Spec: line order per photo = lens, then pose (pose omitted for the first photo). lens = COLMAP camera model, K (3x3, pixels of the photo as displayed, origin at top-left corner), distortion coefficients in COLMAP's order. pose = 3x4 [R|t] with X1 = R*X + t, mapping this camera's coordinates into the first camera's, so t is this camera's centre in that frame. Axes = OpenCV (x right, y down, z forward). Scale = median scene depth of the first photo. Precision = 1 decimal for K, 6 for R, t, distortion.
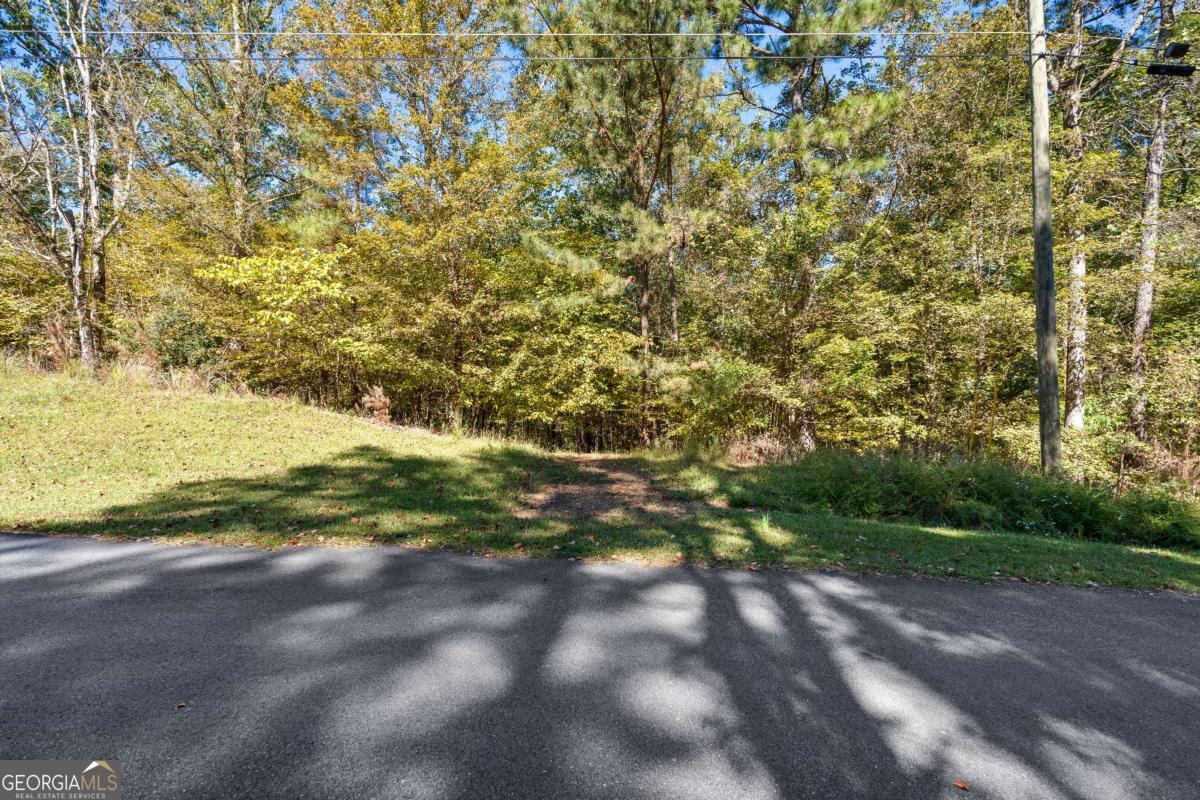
lens RADIAL K [[525.8, 0, 603.9], [0, 525.8, 398.7], [0, 0, 1]] dist [-0.000925, 0.000556]
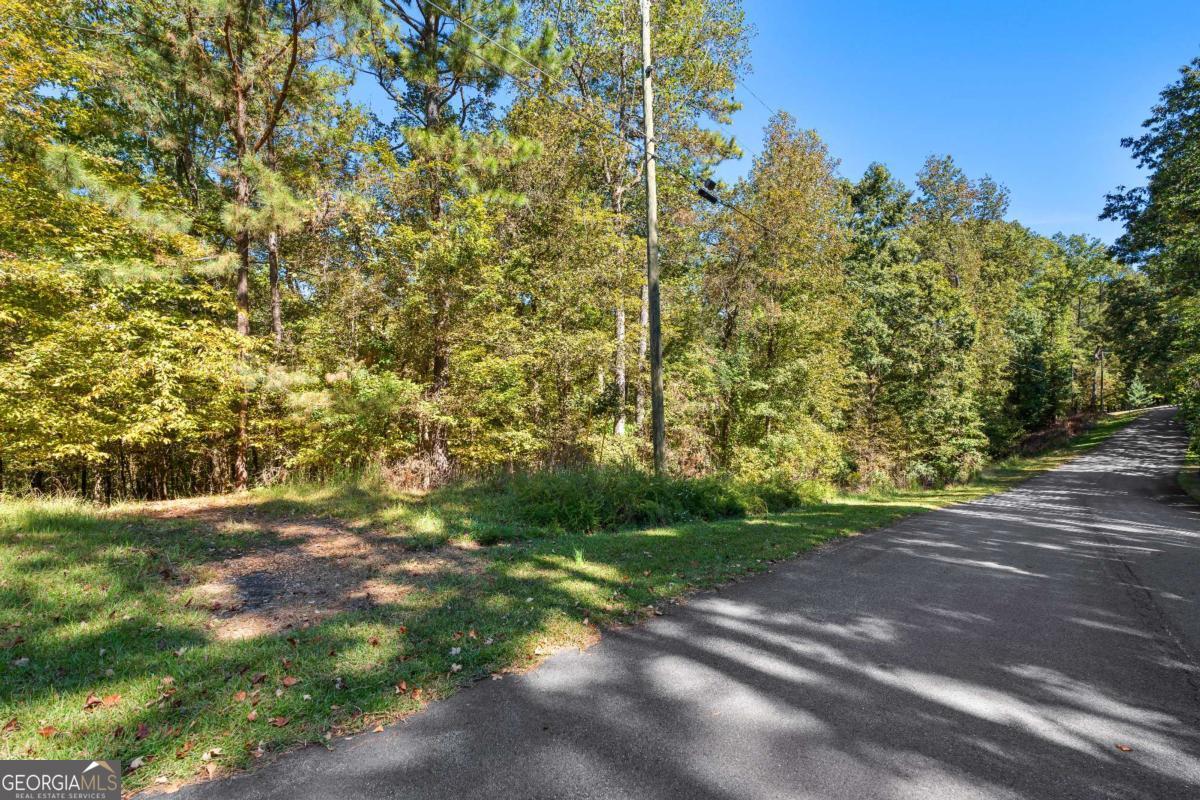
lens RADIAL K [[521.8, 0, 600.0], [0, 521.8, 400.0], [0, 0, 1]] dist [-0.000068, -0.000216]
pose [[0.682912, 0.008934, 0.730446, -0.130532], [0.006321, 0.999816, -0.018138, -0.009646], [-0.730473, 0.017003, 0.682730, 0.127422]]
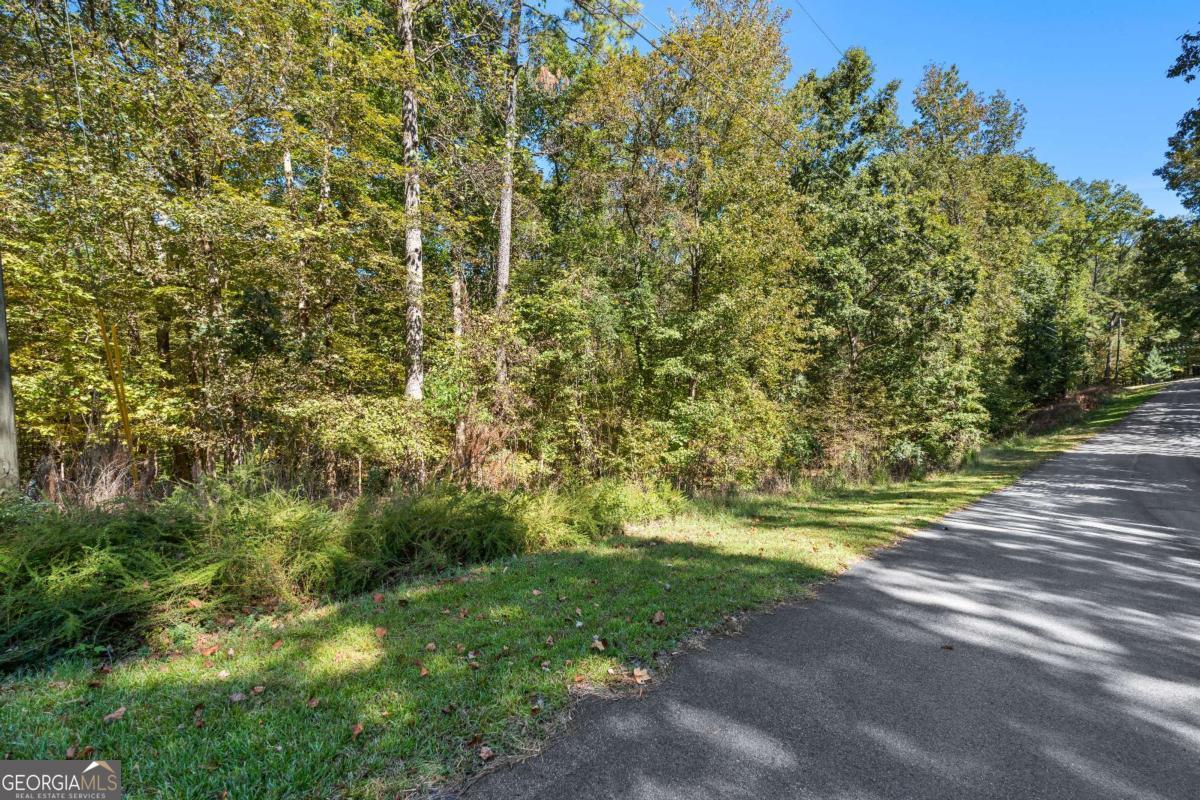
lens RADIAL K [[521.8, 0, 600.0], [0, 521.8, 400.0], [0, 0, 1]] dist [-0.000068, -0.000216]
pose [[0.684657, -0.020980, 0.728564, 0.515717], [0.003811, 0.999675, 0.025205, 0.041617], [-0.728856, -0.014480, 0.684514, 0.199769]]
